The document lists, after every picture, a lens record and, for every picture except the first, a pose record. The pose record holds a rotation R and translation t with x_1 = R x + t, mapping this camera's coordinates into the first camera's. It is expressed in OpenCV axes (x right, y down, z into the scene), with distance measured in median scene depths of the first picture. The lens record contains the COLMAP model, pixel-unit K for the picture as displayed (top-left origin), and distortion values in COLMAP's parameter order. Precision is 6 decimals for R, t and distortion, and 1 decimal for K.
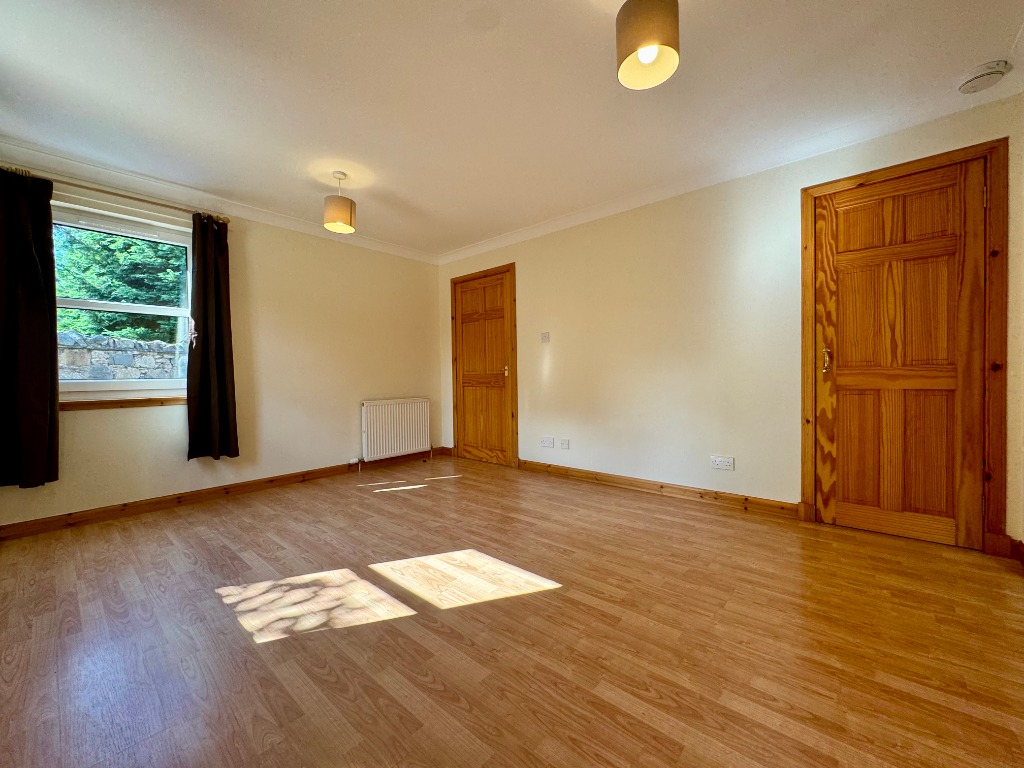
lens RADIAL K [[409.2, 0, 506.6], [0, 409.2, 385.6], [0, 0, 1]] dist [-0.000409, -0.000437]
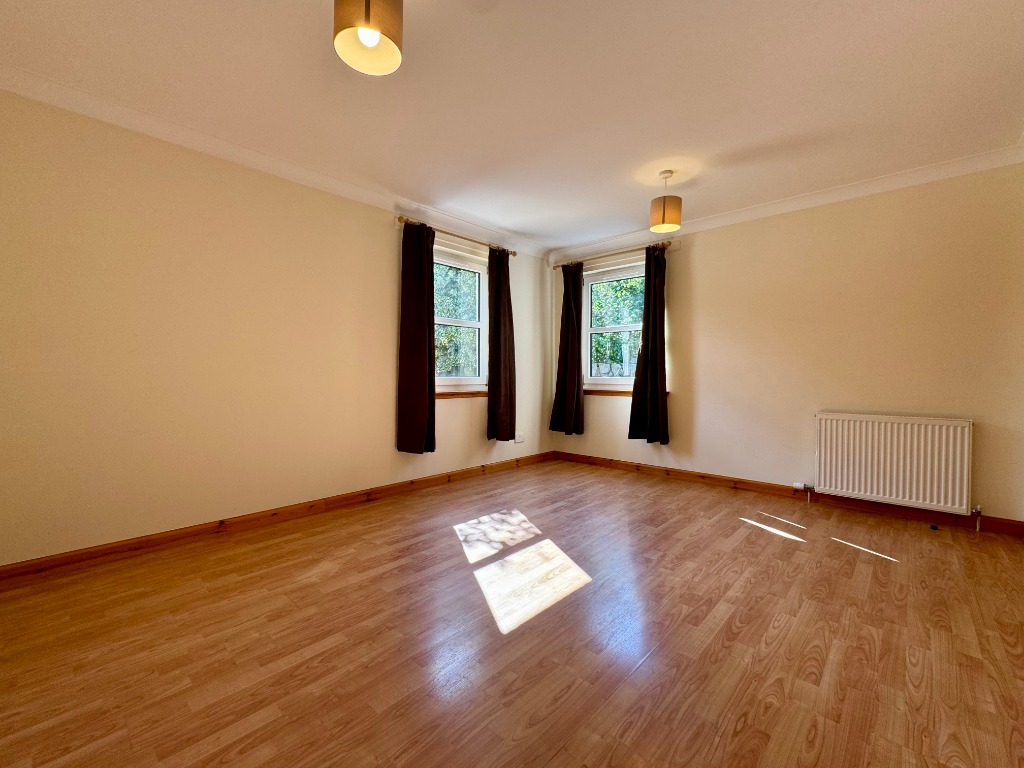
lens RADIAL K [[429.6, 0, 512.8], [0, 429.6, 379.3], [0, 0, 1]] dist [0.002171, -0.000845]
pose [[-0.015157, 0.024970, -0.999573, 0.730219], [-0.028005, 0.999285, 0.025387, -0.040388], [0.999493, 0.028377, -0.014447, 0.738690]]
